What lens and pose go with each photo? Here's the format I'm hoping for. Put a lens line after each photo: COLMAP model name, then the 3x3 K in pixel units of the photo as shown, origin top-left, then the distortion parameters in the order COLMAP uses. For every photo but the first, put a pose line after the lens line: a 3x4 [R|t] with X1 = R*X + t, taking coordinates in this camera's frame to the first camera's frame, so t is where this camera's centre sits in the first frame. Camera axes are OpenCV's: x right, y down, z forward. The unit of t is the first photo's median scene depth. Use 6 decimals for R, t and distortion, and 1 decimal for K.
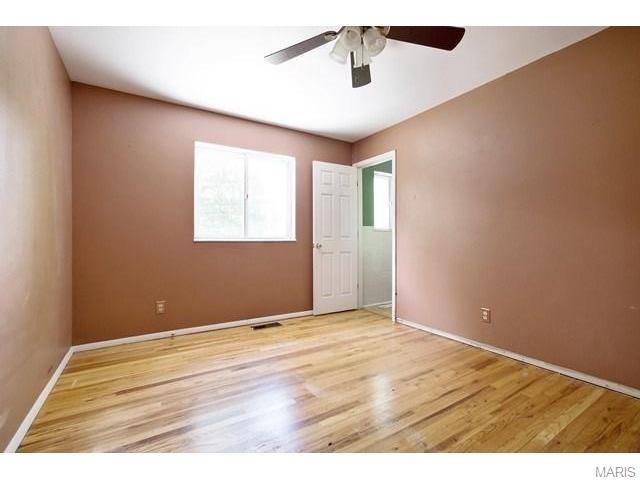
lens RADIAL K [[290.4, 0, 318.7], [0, 290.4, 239.0], [0, 0, 1]] dist [-0.007337, 0.007208]
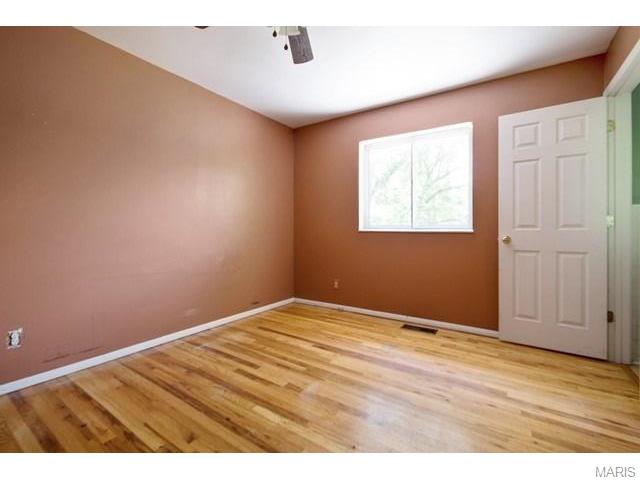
lens RADIAL K [[290.4, 0, 319.5], [0, 290.4, 230.3], [0, 0, 1]] dist [-0.007337, 0.007208]
pose [[0.411703, 0.002832, -0.911314, 0.585074], [-0.000573, 0.999996, 0.002849, -0.000316], [0.911318, -0.000651, 0.411703, 0.435336]]
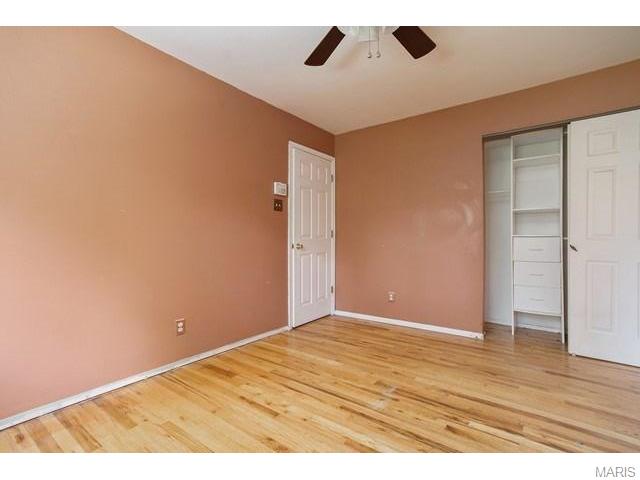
lens RADIAL K [[290.4, 0, 336.6], [0, 290.4, 239.3], [0, 0, 1]] dist [-0.007337, 0.007208]
pose [[-0.376908, -0.000609, 0.926251, -0.377073], [-0.007317, 0.999971, -0.002320, 0.001186], [-0.926222, -0.007652, -0.376901, 0.844098]]
